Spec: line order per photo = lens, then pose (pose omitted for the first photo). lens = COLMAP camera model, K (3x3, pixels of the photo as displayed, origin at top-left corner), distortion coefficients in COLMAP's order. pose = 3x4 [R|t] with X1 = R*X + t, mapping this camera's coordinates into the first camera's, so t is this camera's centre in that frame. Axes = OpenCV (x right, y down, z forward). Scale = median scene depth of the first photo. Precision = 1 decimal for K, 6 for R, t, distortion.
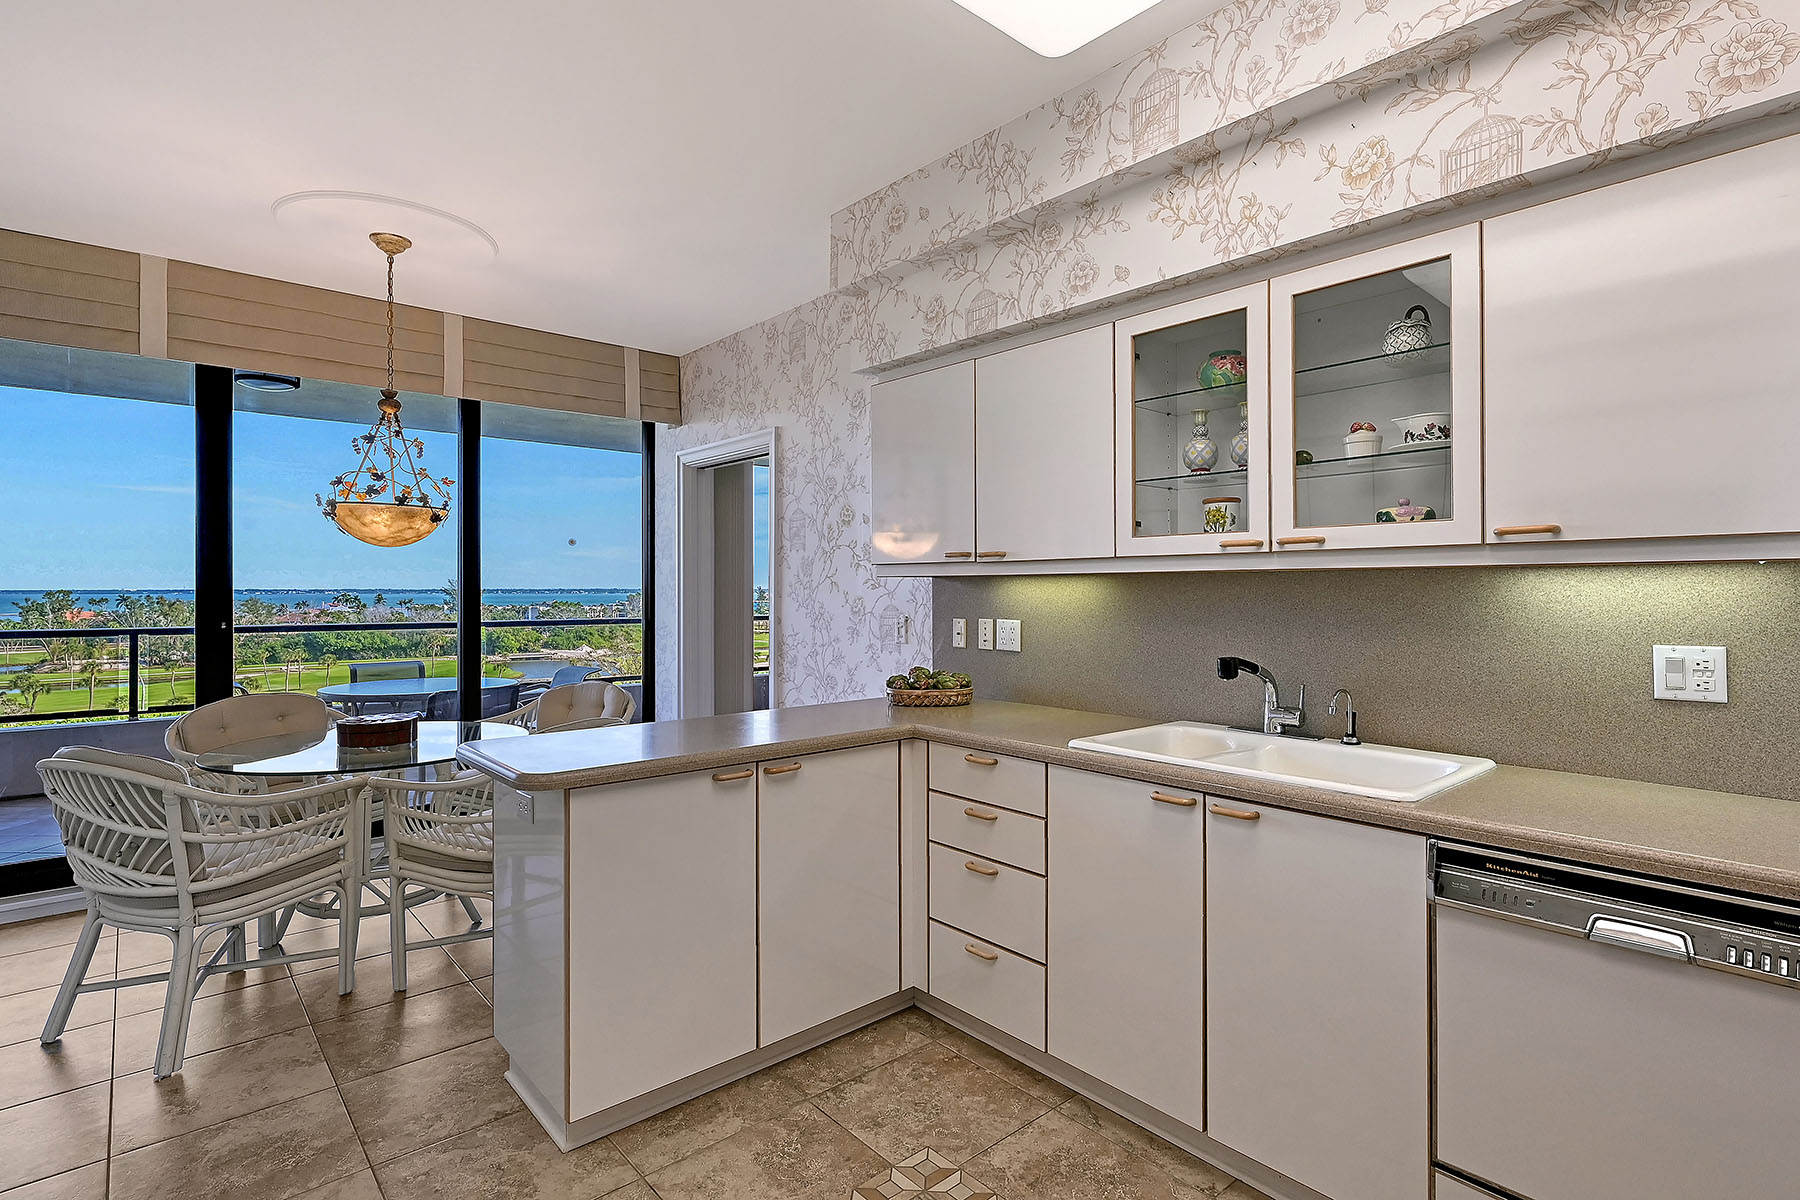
lens RADIAL K [[870.0, 0, 902.1], [0, 870.0, 595.2], [0, 0, 1]] dist [0.002102, -0.000168]
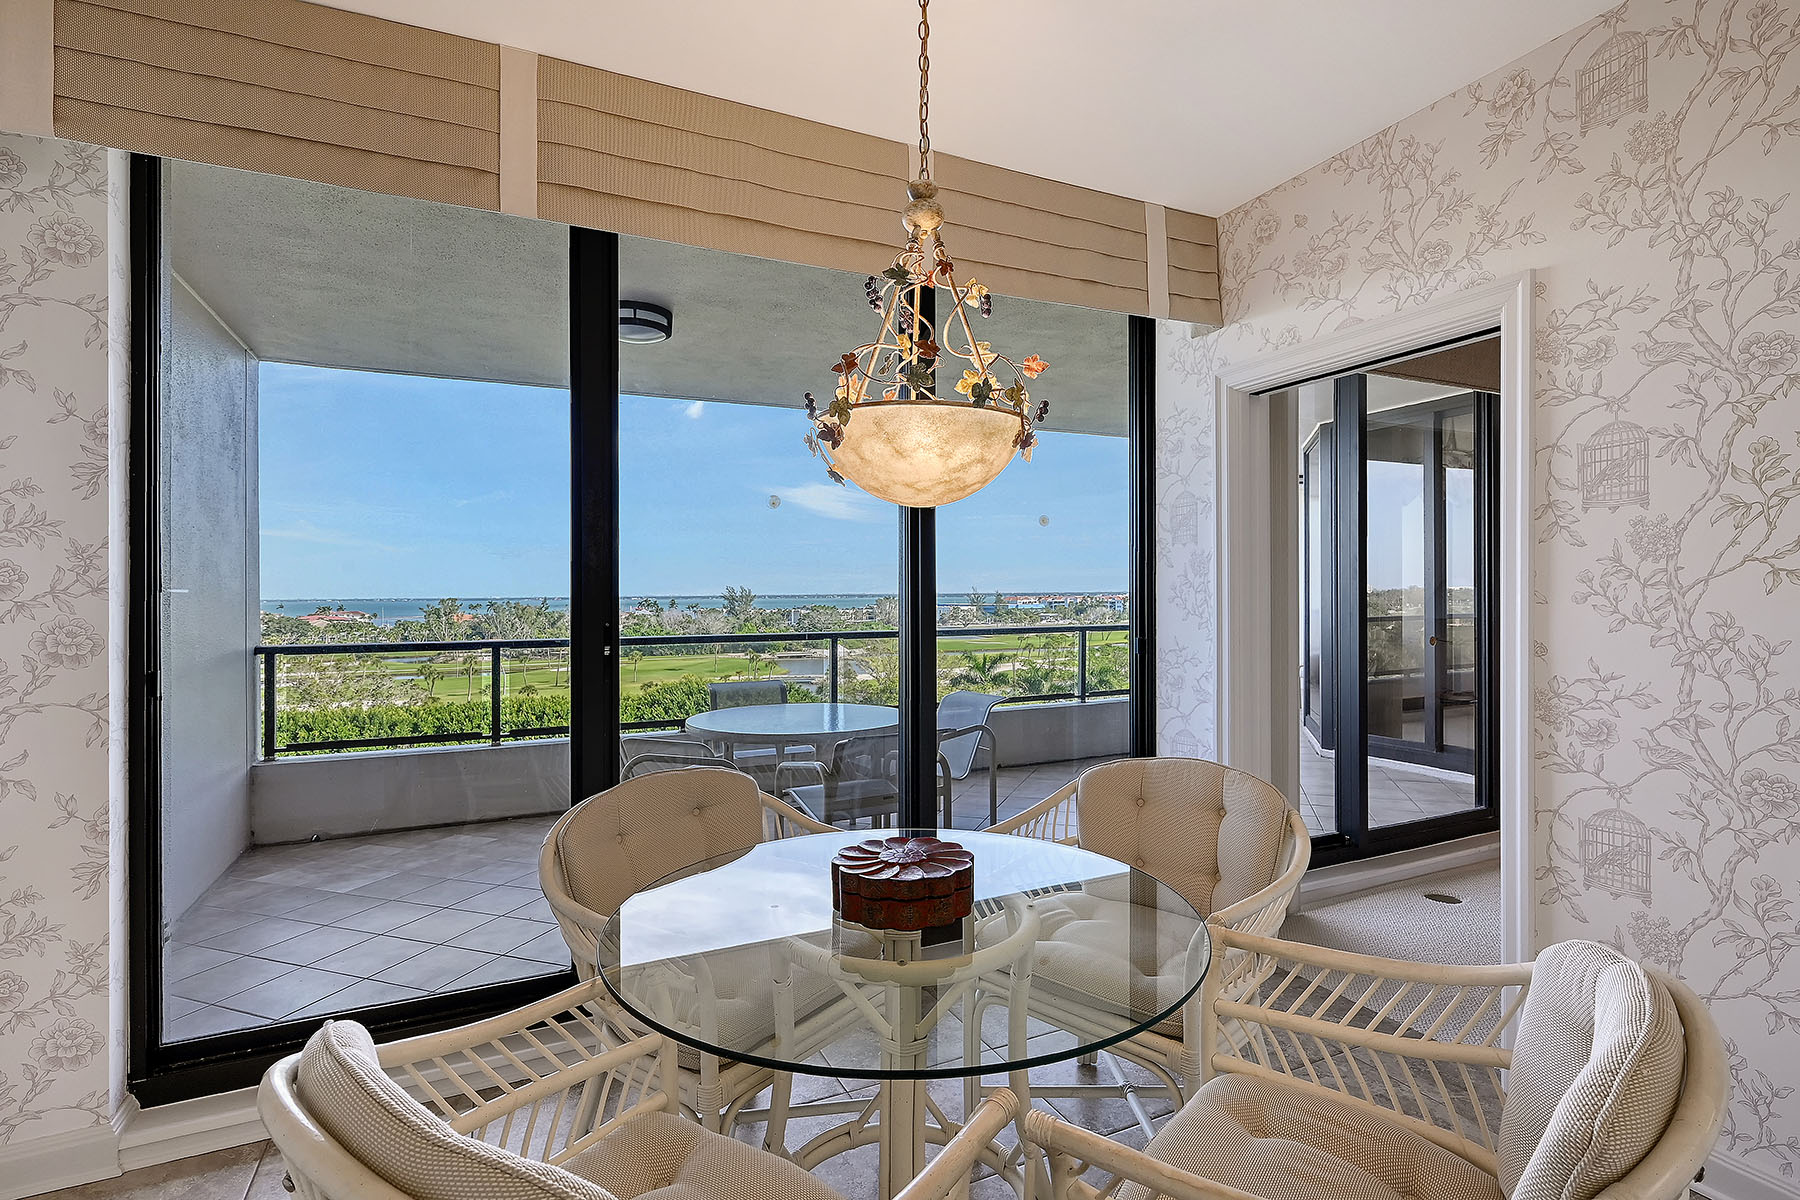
lens RADIAL K [[846.1, 0, 896.1], [0, 846.1, 593.0], [0, 0, 1]] dist [-0.001050, -0.000299]
pose [[0.960192, -0.007073, -0.279252, -0.509604], [0.005143, 0.999958, -0.007644, -0.002630], [0.279294, 0.005903, 0.960188, 0.584897]]
